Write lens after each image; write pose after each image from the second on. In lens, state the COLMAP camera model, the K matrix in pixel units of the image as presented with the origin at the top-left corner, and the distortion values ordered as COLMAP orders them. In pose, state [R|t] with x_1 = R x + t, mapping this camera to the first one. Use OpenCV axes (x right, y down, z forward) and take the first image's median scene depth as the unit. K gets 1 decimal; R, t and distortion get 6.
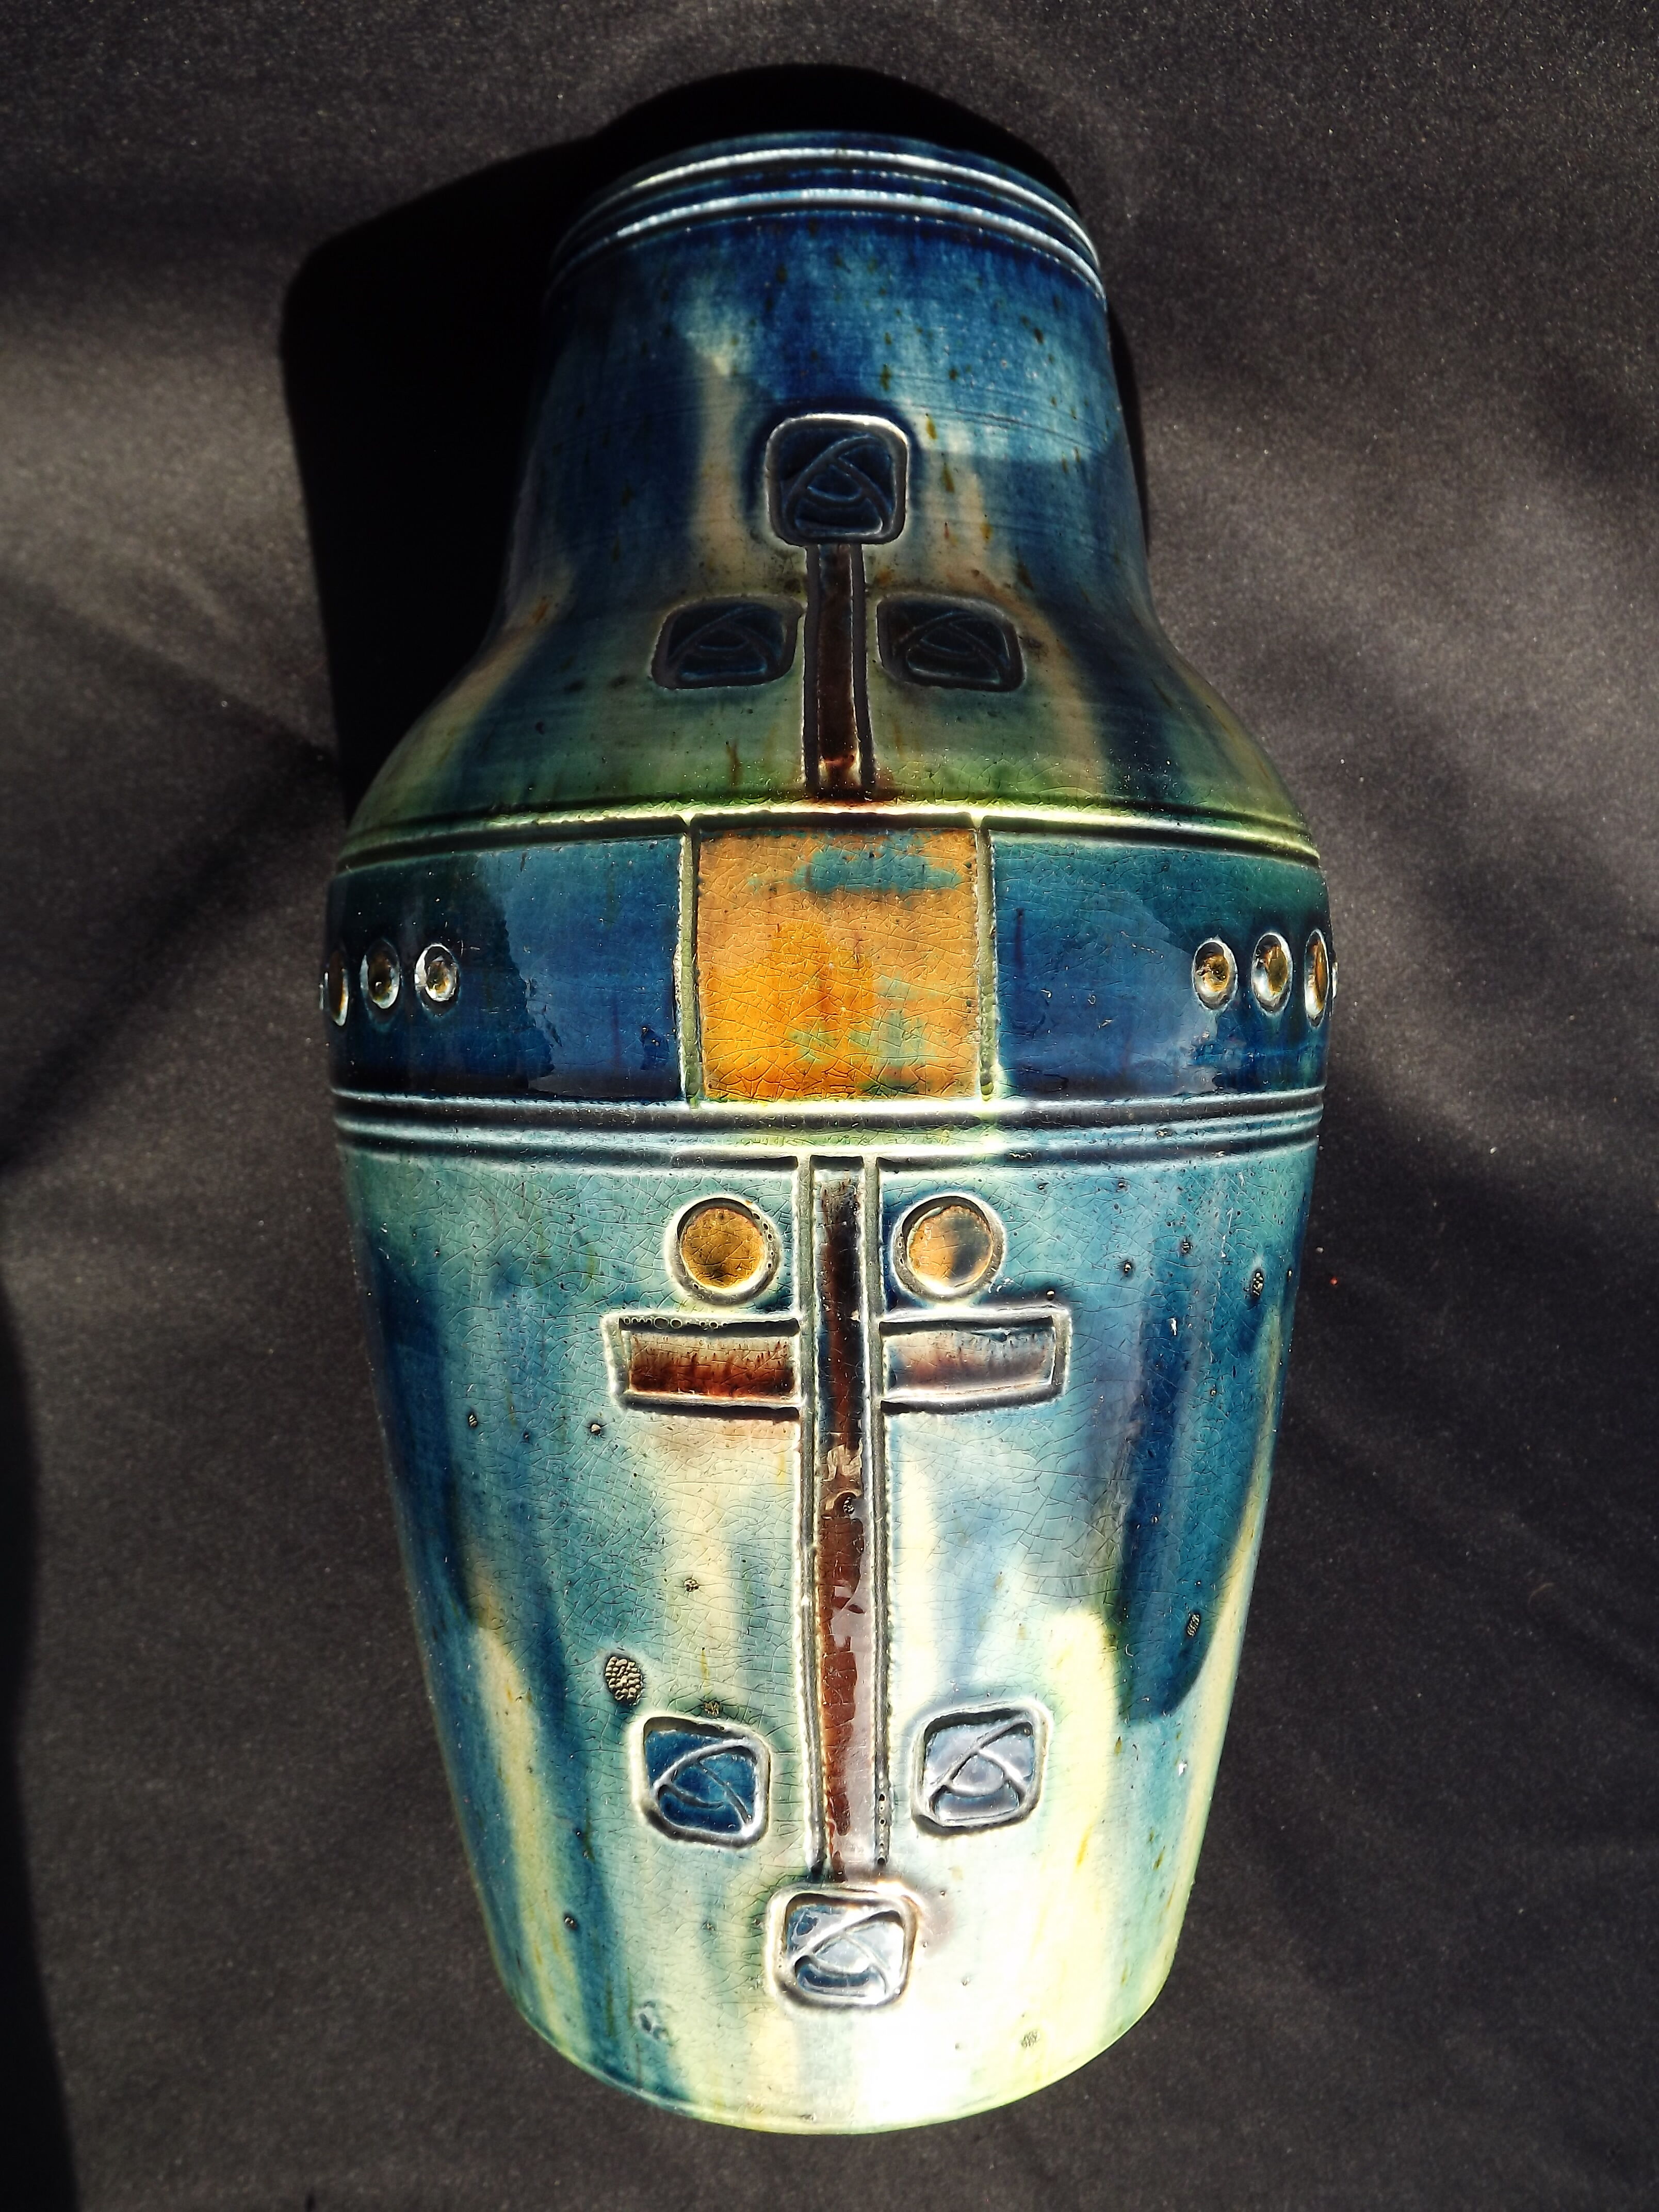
lens RADIAL K [[1584.5, 0, 828.4], [0, 1584.5, 1026.7], [0, 0, 1]] dist [-0.027221, -0.003854]
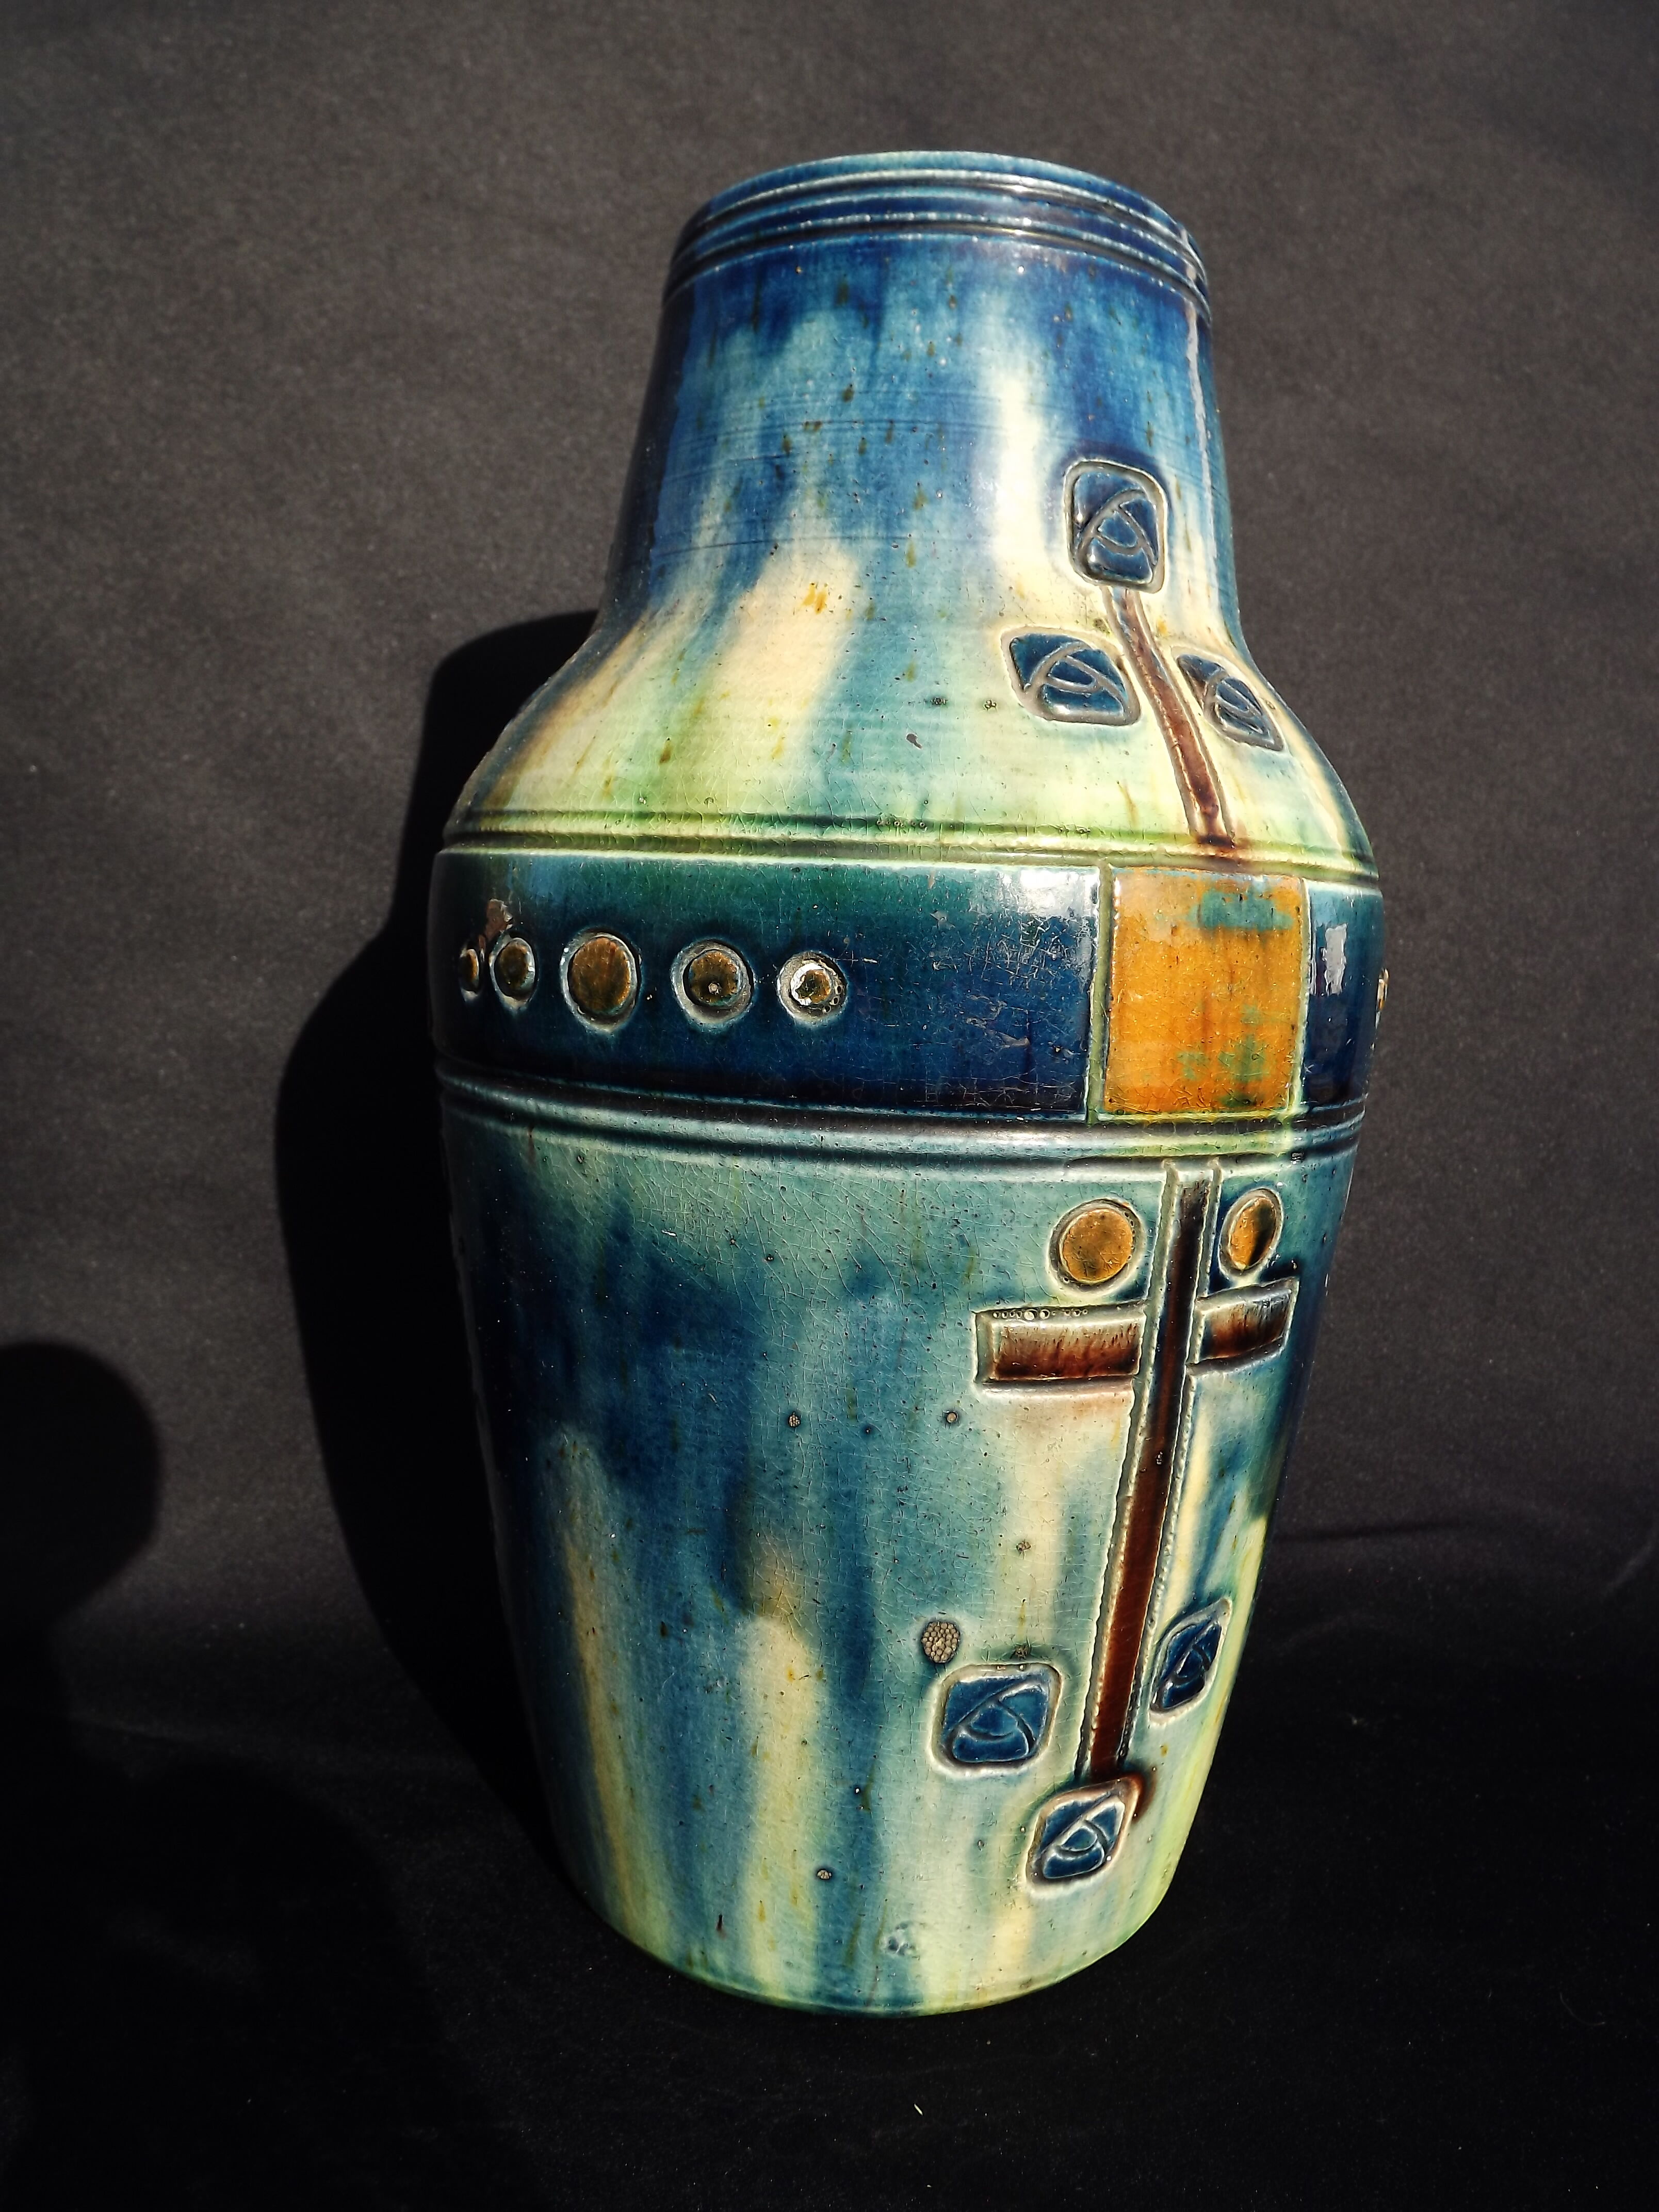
lens RADIAL K [[1578.9, 0, 830.4], [0, 1578.9, 1020.3], [0, 0, 1]] dist [-0.002971, -0.060702]
pose [[0.875126, 0.005816, 0.483860, -0.708644], [-0.044578, 0.996645, 0.068646, -0.077148], [-0.481838, -0.081643, 0.872449, 0.131545]]
